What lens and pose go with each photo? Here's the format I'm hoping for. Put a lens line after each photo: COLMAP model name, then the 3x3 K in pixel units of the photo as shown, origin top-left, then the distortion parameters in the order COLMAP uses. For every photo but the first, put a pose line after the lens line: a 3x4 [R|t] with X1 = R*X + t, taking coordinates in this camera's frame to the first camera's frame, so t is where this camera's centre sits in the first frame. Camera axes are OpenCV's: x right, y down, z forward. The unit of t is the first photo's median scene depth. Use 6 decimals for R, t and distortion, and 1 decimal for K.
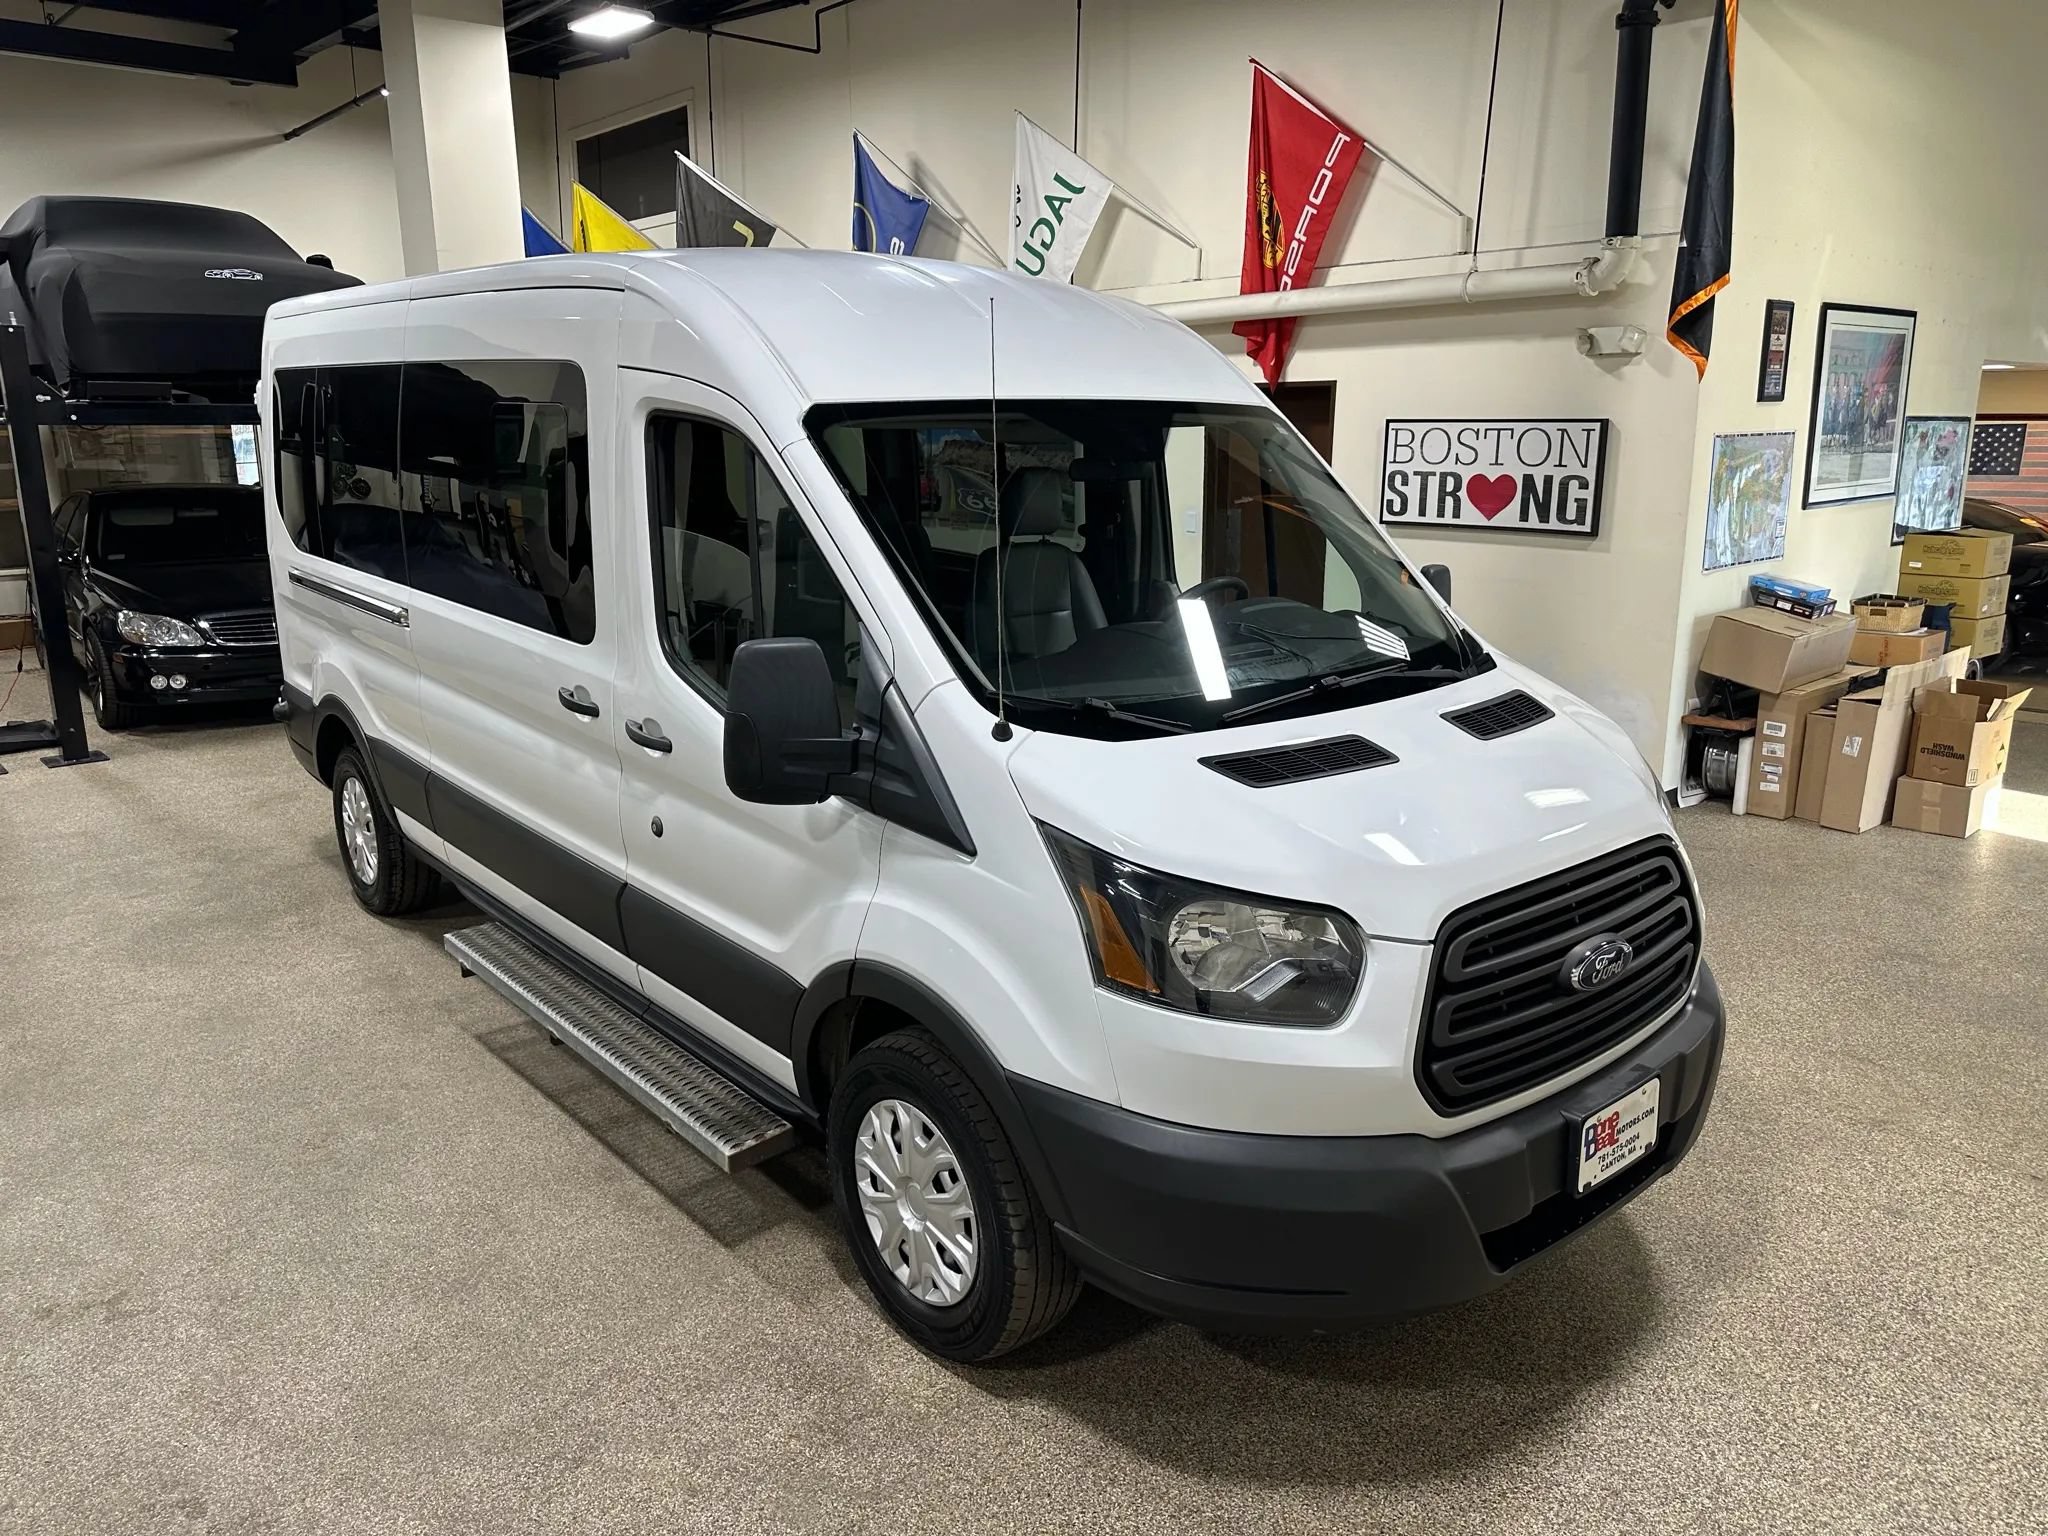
lens RADIAL K [[1459.1, 0, 1022.3], [0, 1459.1, 752.8], [0, 0, 1]] dist [0.016392, -0.029214]
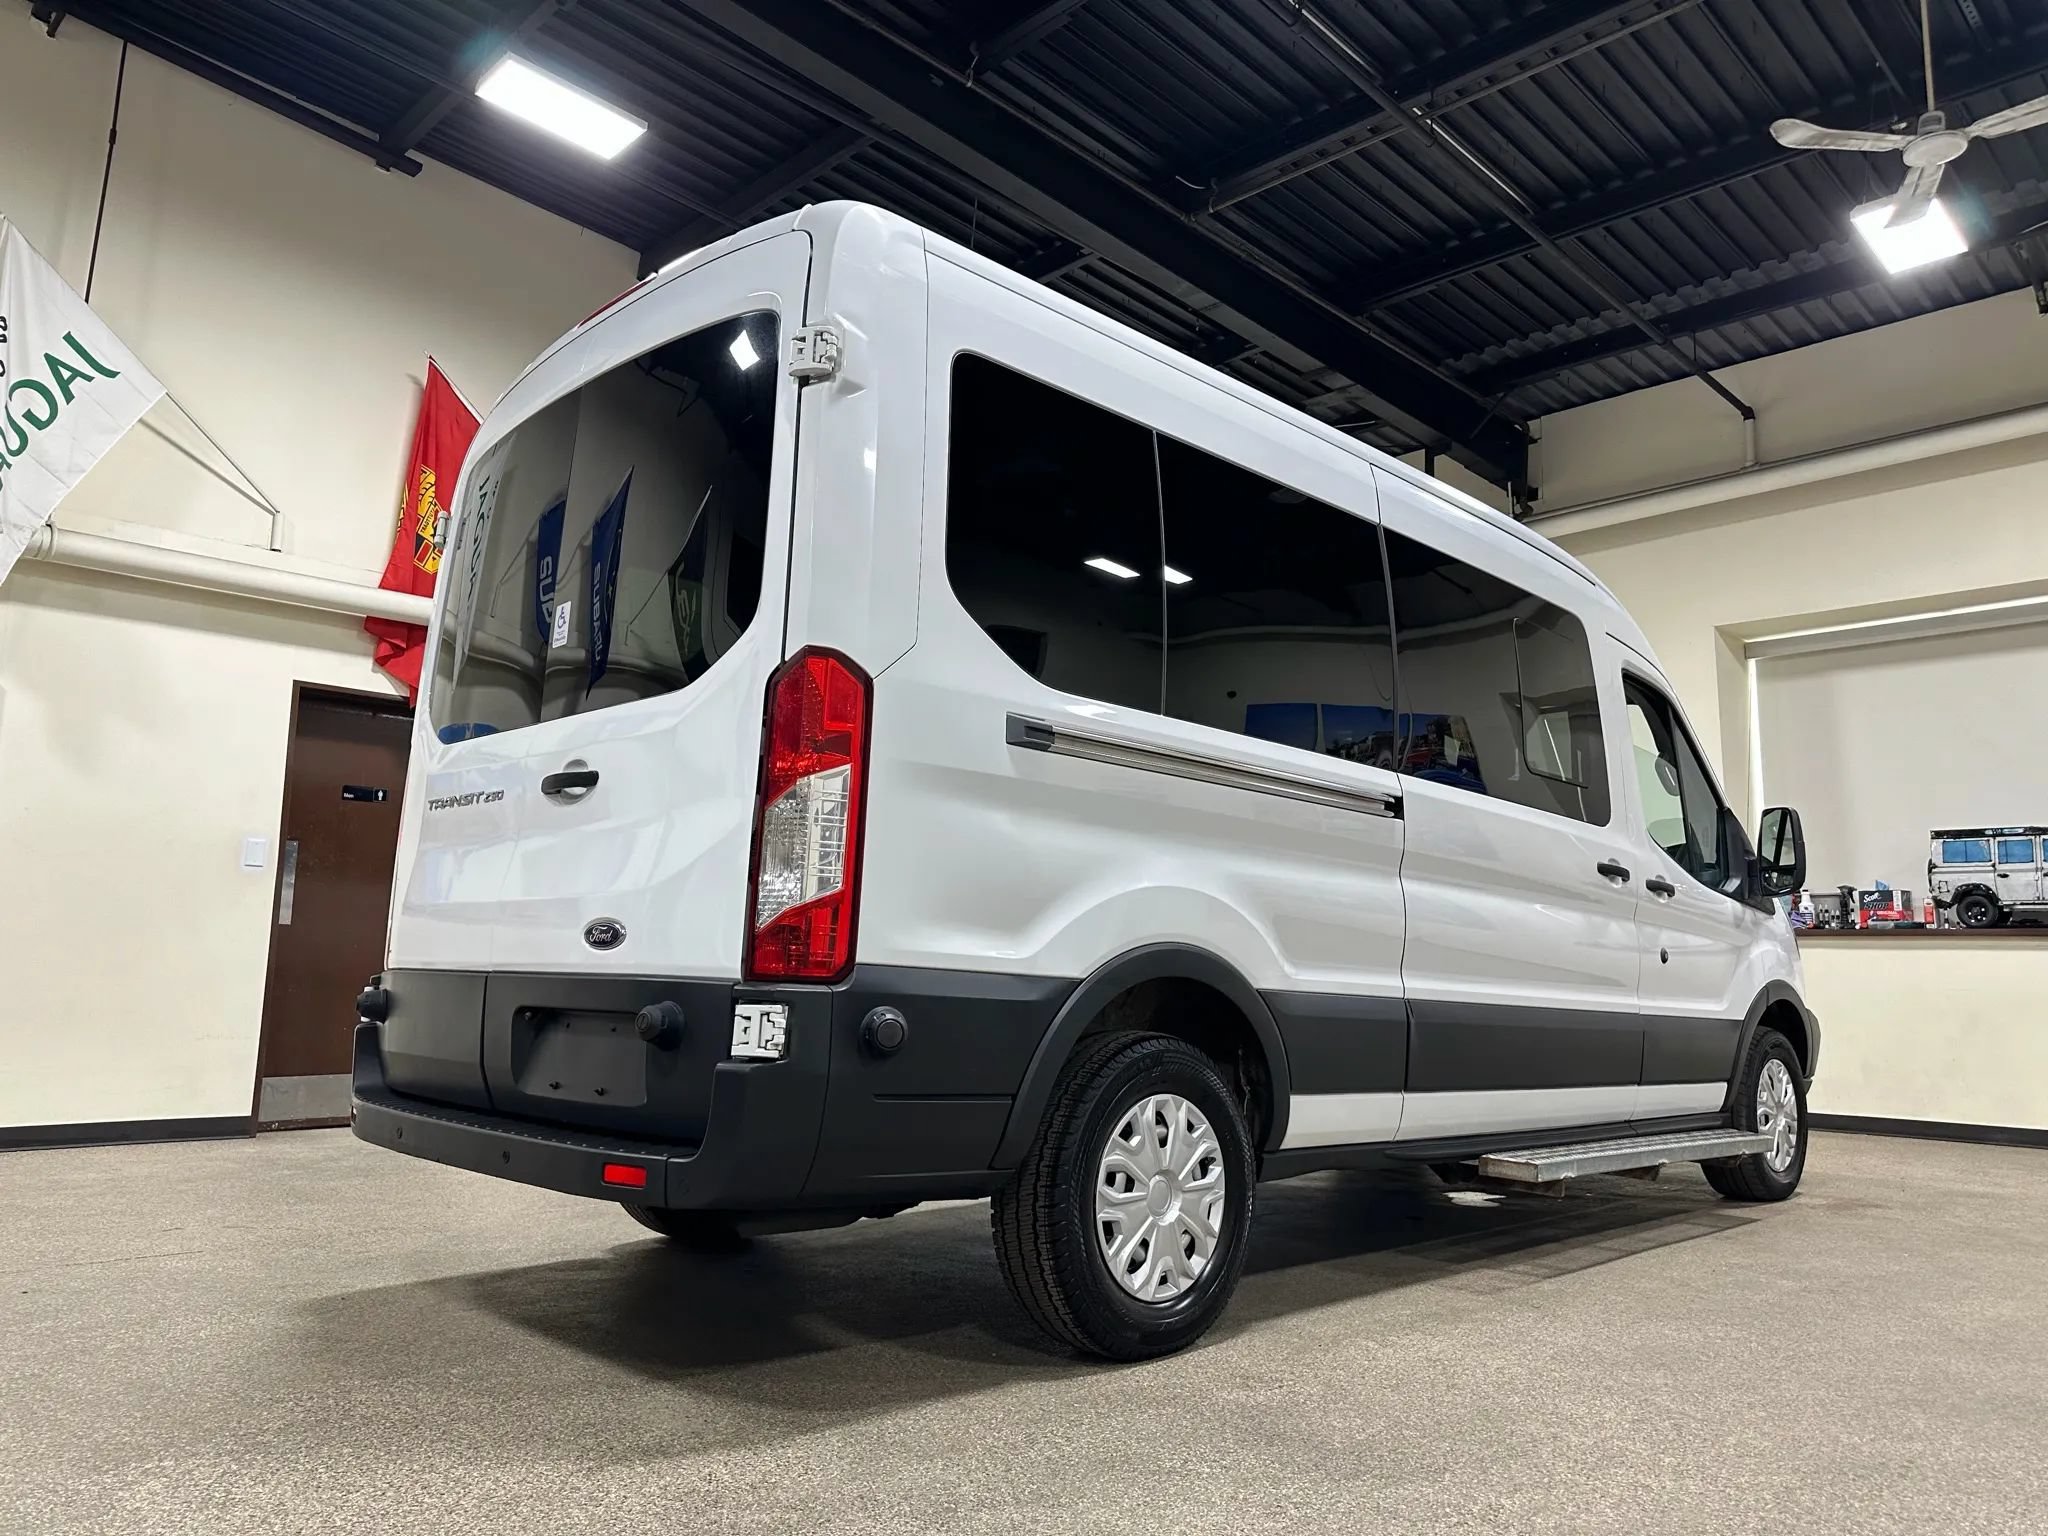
lens RADIAL K [[1459.1, 0, 1018.7], [0, 1459.1, 719.5], [0, 0, 1]] dist [0.016392, -0.029214]
pose [[-0.050153, 0.158256, 0.986124, -1.020193], [0.191405, 0.970588, -0.146028, -0.049916], [-0.980229, 0.181425, -0.078969, 1.058540]]
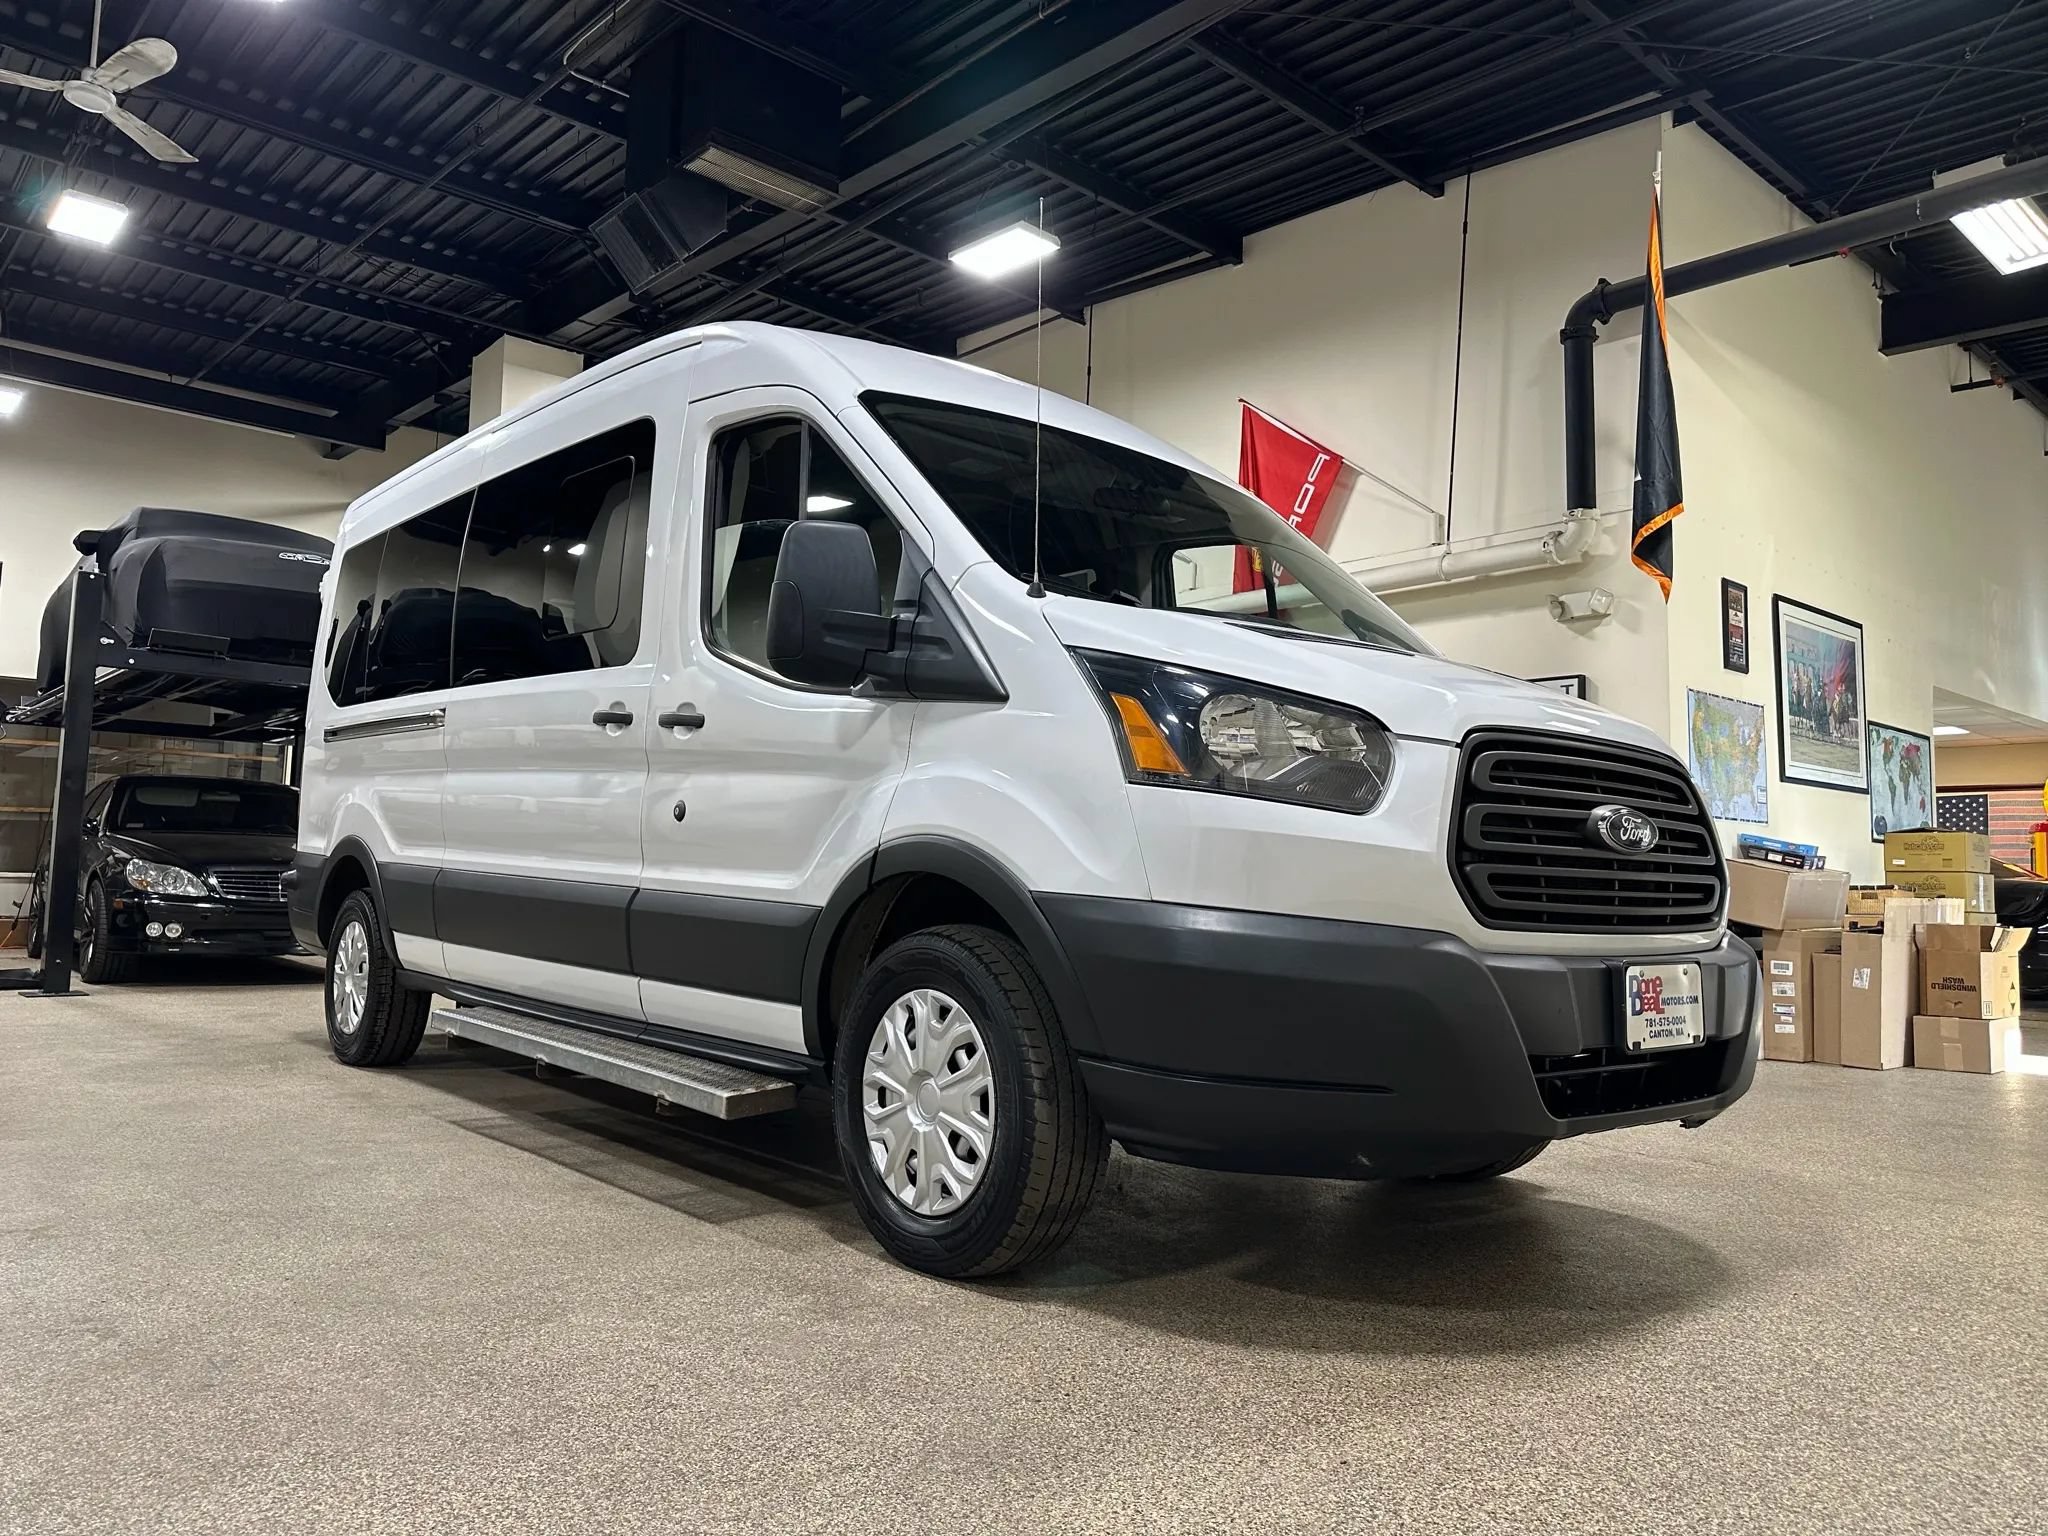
lens RADIAL K [[1459.1, 0, 1014.2], [0, 1459.1, 750.5], [0, 0, 1]] dist [0.016392, -0.029214]
pose [[0.999509, 0.031310, -0.001232, -0.012077], [-0.030086, 0.947953, -0.316987, 0.207178], [-0.008757, 0.316868, 0.948429, 0.017747]]
